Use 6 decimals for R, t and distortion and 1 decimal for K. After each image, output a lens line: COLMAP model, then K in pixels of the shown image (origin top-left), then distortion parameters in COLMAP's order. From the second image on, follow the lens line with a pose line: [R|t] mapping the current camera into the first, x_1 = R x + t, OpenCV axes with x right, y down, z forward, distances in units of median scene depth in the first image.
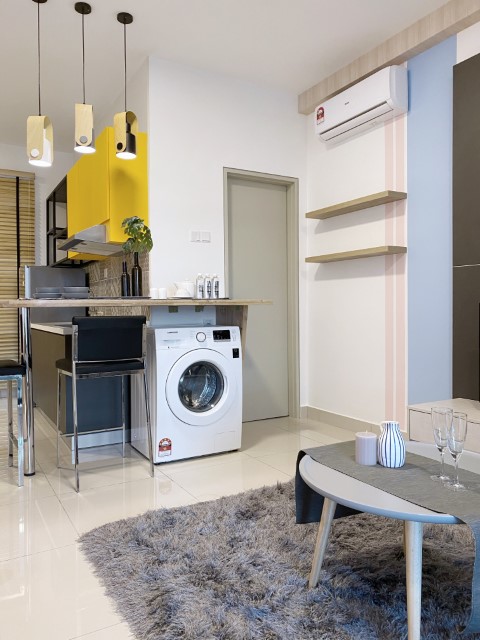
lens RADIAL K [[490.0, 0, 240.0], [0, 490.0, 320.0], [0, 0, 1]] dist [0.047900, -0.065083]
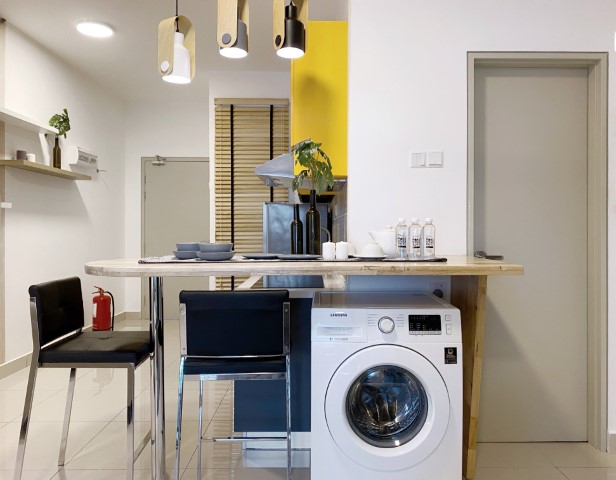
lens RADIAL K [[509.0, 0, 308.0], [0, 509.0, 240.0], [0, 0, 1]] dist [0.010513, 0.000351]
pose [[0.873752, 0.018662, -0.486014, 0.138829], [-0.023168, 0.999726, -0.003264, -0.065704], [0.485820, 0.014112, 0.873945, 0.374165]]
